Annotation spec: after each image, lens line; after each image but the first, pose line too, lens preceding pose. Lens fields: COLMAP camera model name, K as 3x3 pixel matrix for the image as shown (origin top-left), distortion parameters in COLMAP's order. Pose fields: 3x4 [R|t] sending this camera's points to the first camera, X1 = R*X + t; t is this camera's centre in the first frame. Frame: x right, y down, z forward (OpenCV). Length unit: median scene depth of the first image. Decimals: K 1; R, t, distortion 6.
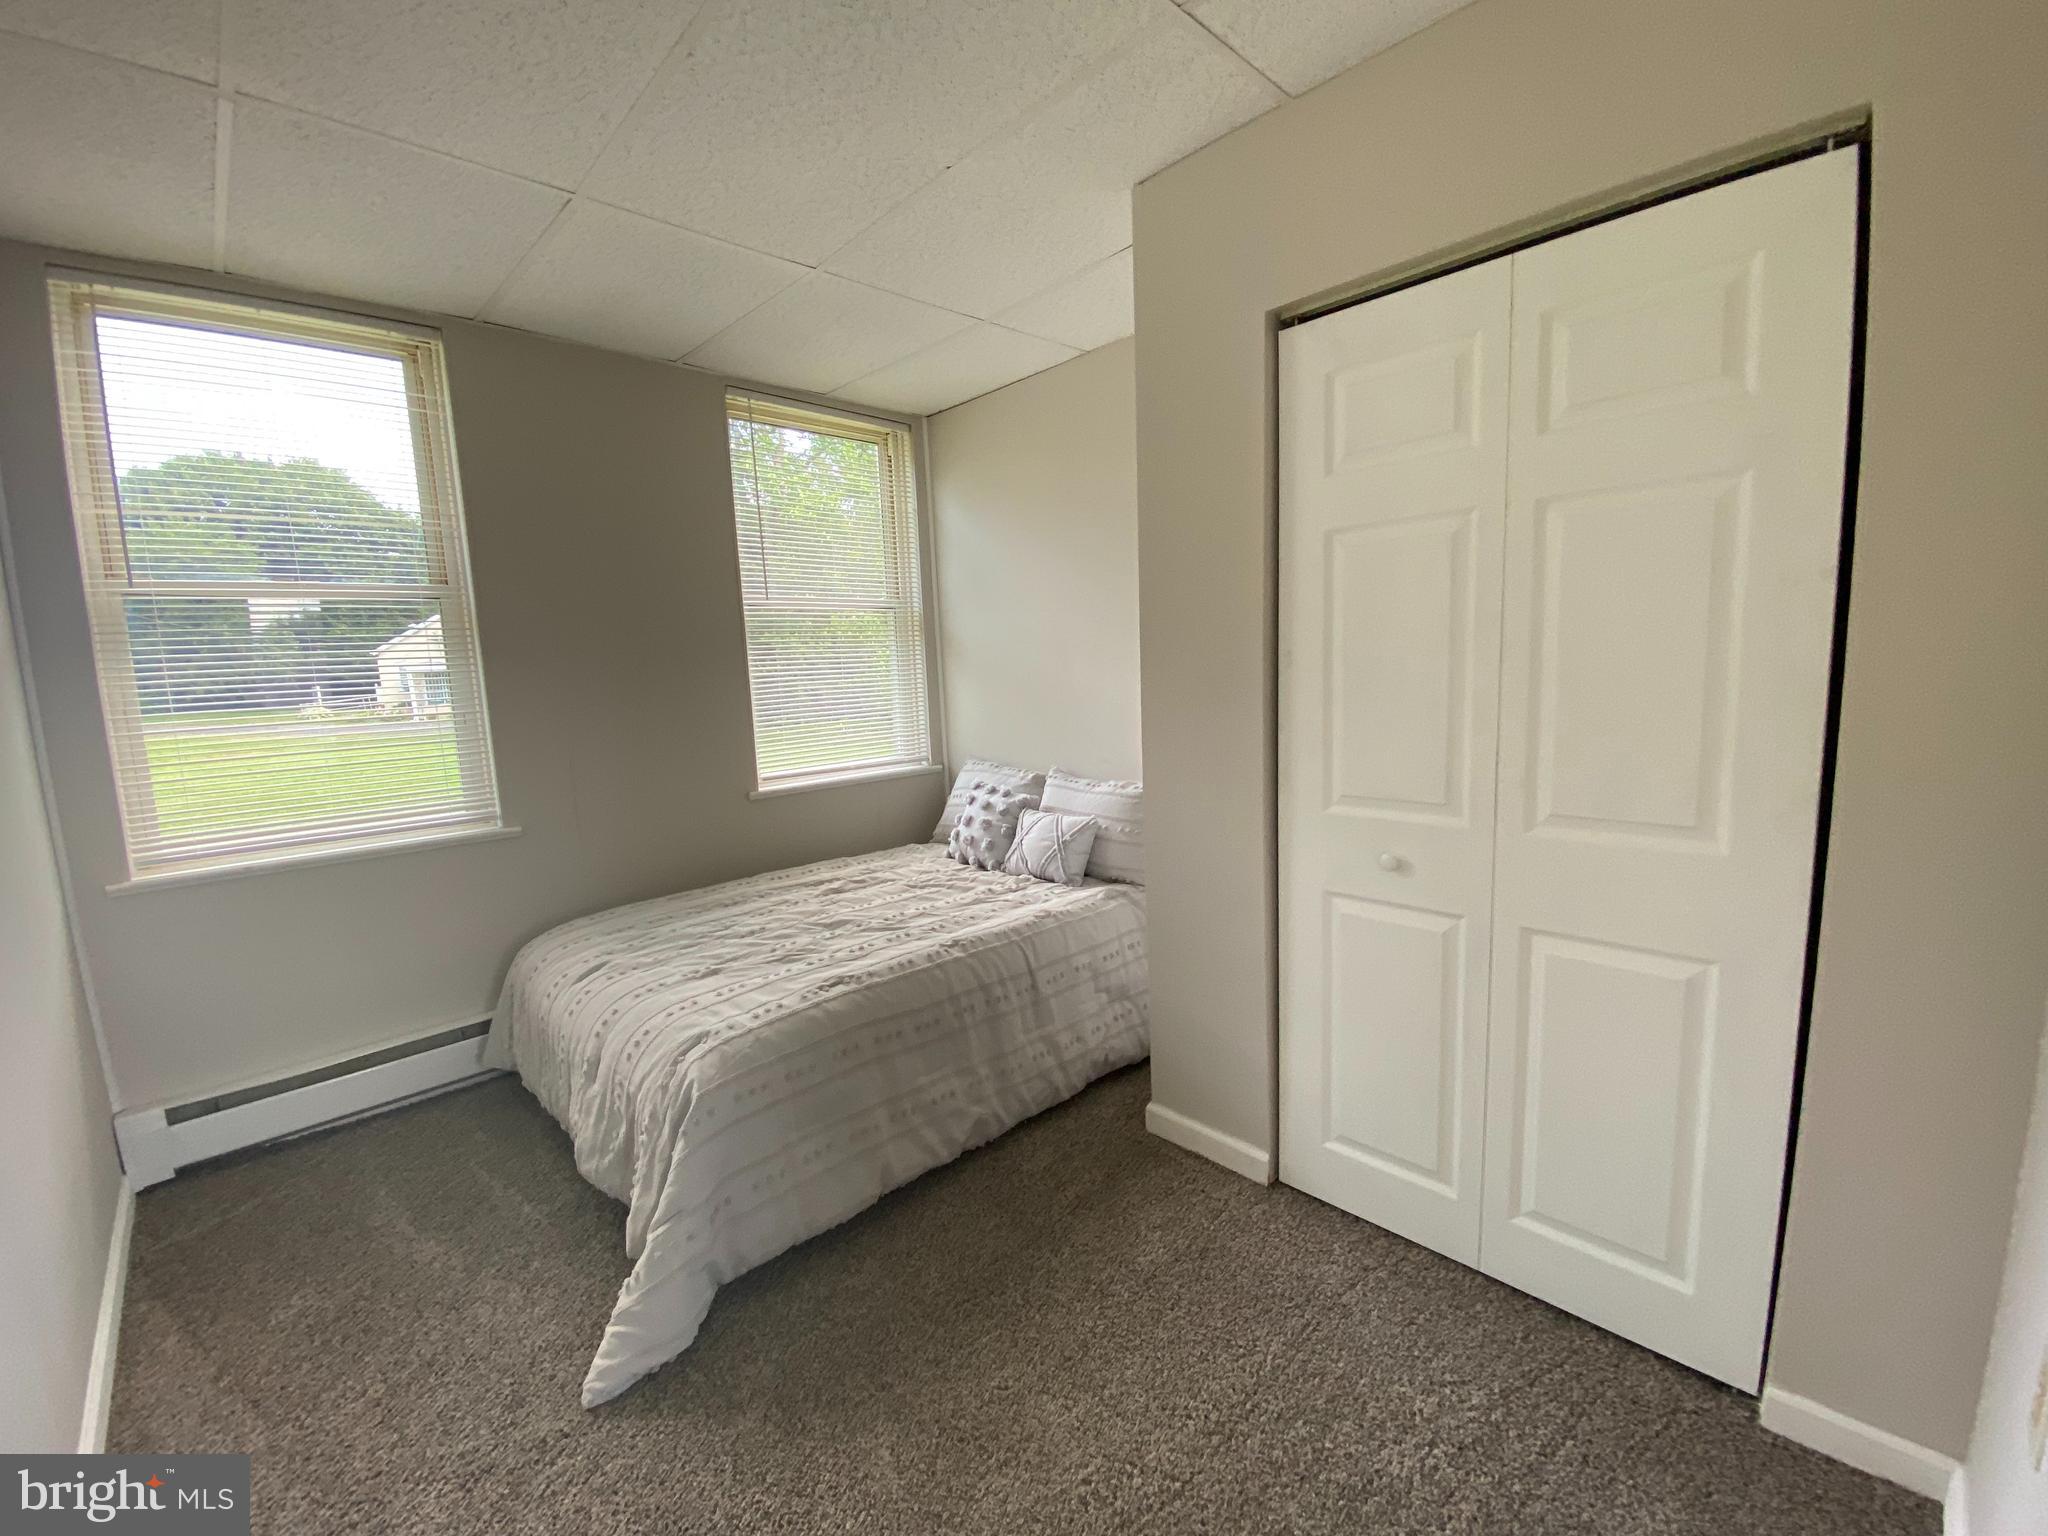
lens RADIAL K [[840.2, 0, 1024.0], [0, 840.2, 768.0], [0, 0, 1]] dist [0.045155, -0.030655]
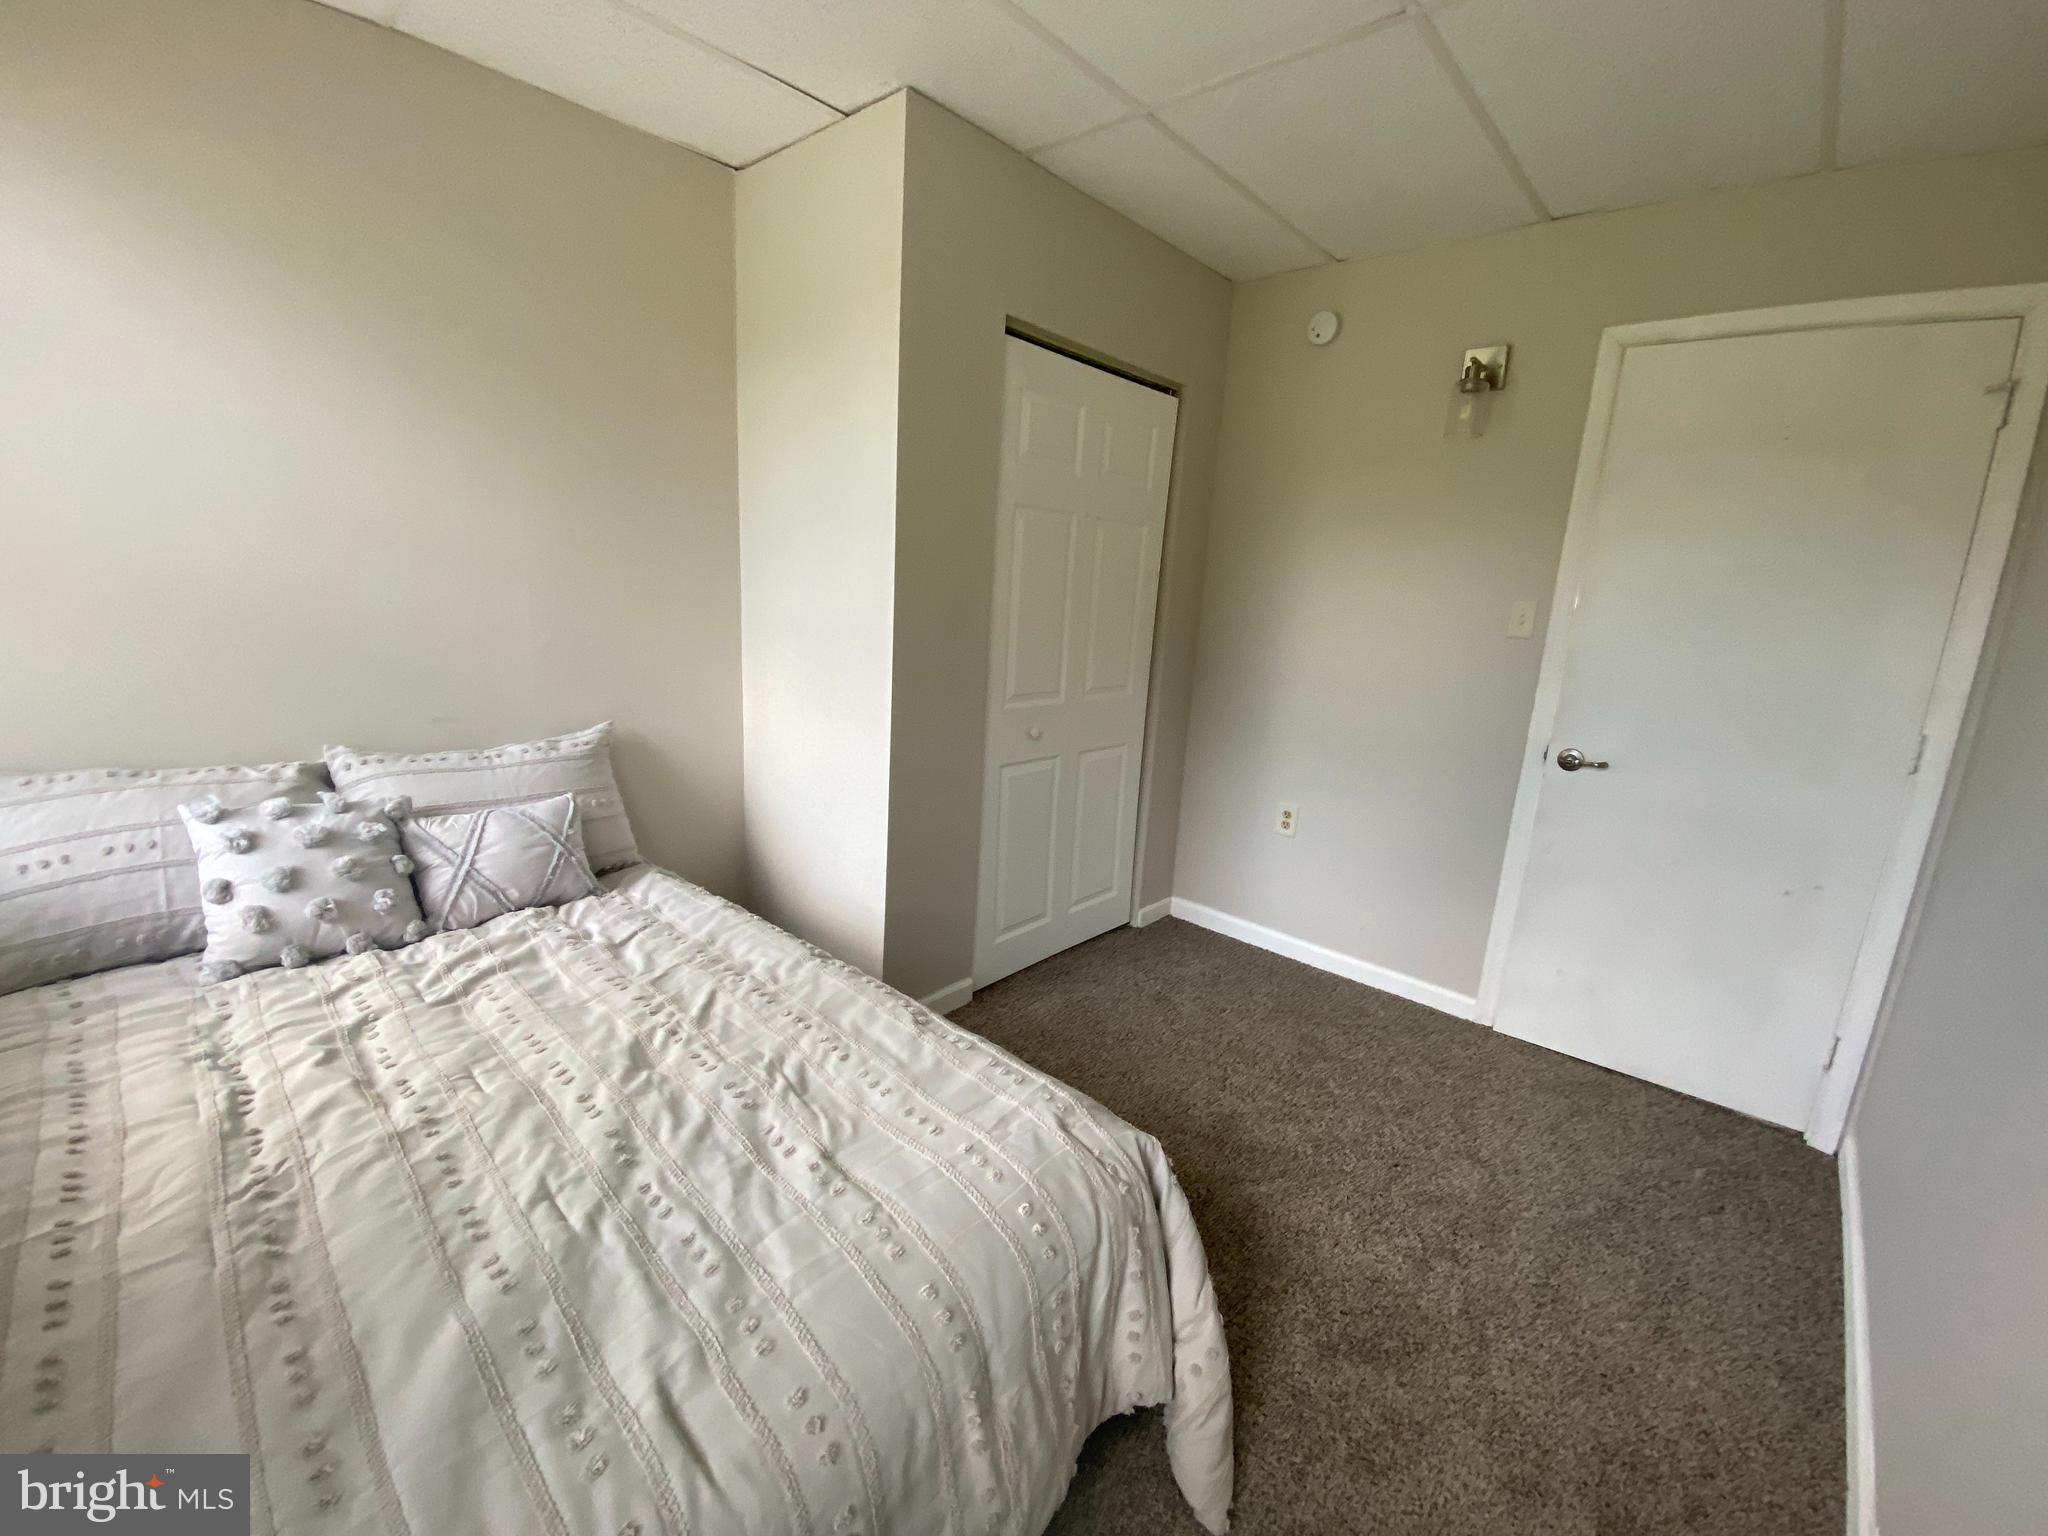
lens RADIAL K [[840.2, 0, 1024.0], [0, 840.2, 768.0], [0, 0, 1]] dist [0.045155, -0.030655]
pose [[-0.080102, -0.179137, 0.980558, -0.797880], [0.078675, 0.979514, 0.185373, -0.082002], [-0.993677, 0.091994, -0.064367, 0.834510]]
